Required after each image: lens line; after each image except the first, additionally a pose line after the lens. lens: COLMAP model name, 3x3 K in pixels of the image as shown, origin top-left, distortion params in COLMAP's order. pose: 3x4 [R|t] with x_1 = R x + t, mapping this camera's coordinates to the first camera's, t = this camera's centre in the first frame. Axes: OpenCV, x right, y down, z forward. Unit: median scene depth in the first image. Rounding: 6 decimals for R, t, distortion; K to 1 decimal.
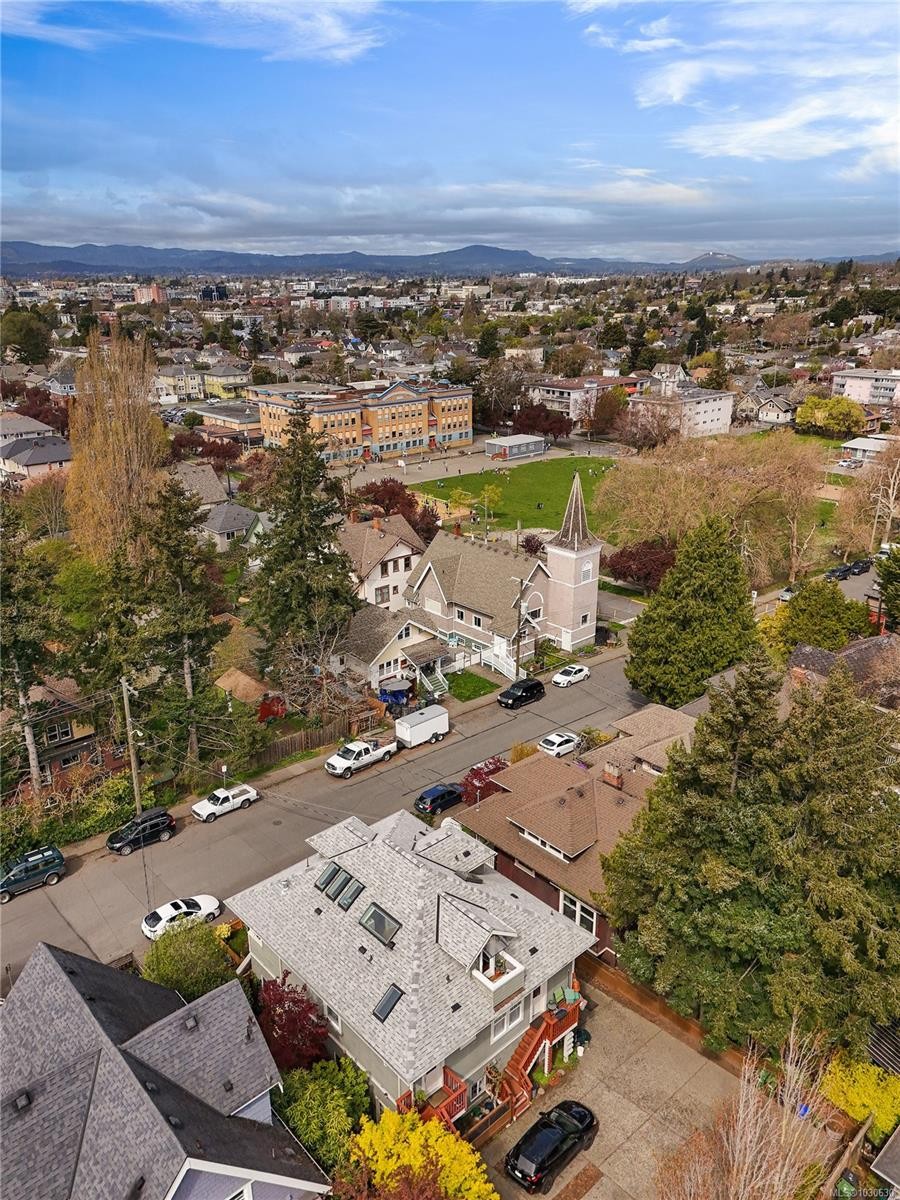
lens RADIAL K [[875.9, 0, 450.0], [0, 875.9, 600.0], [0, 0, 1]] dist [0.090536, -0.101343]
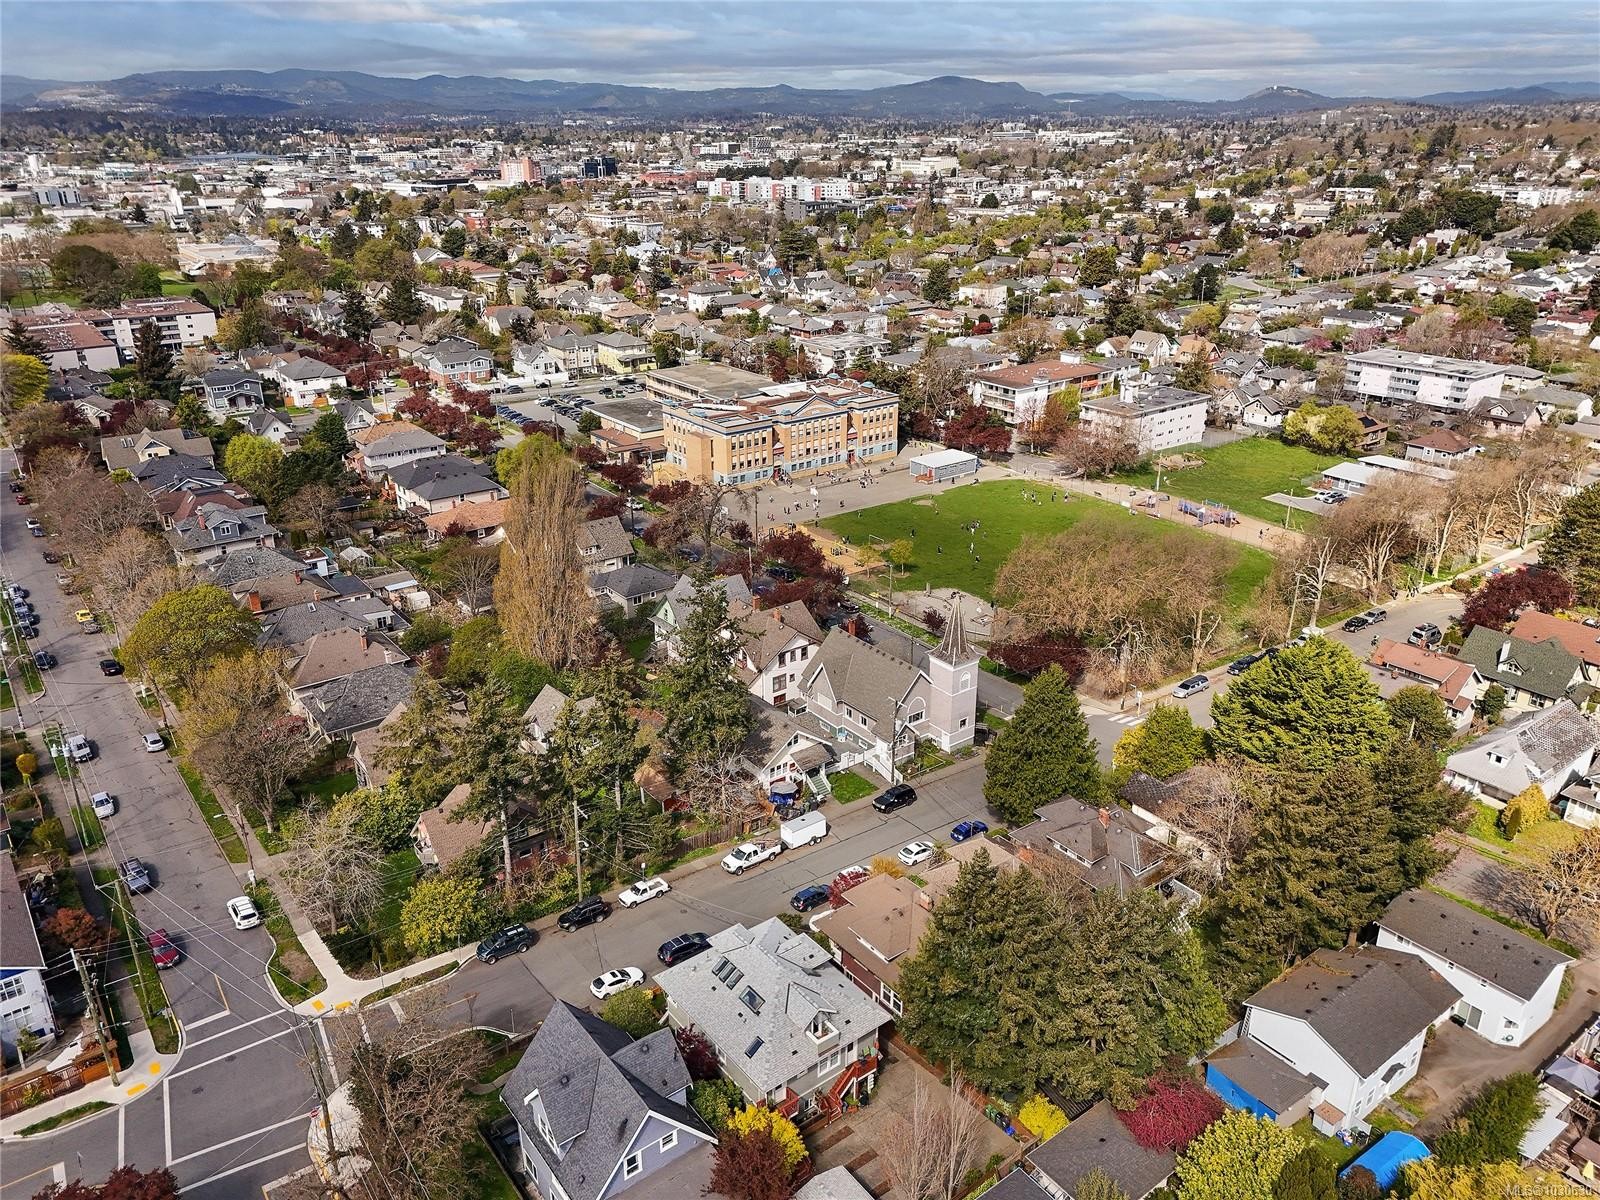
lens RADIAL K [[1164.8, 0, 804.0], [0, 1164.8, 596.9], [0, 0, 1]] dist [0.092490, -0.094934]
pose [[0.996521, 0.034777, -0.075742, 0.063548], [-0.032032, 0.998795, 0.037171, -0.186878], [0.076944, -0.034616, 0.996434, -0.458792]]
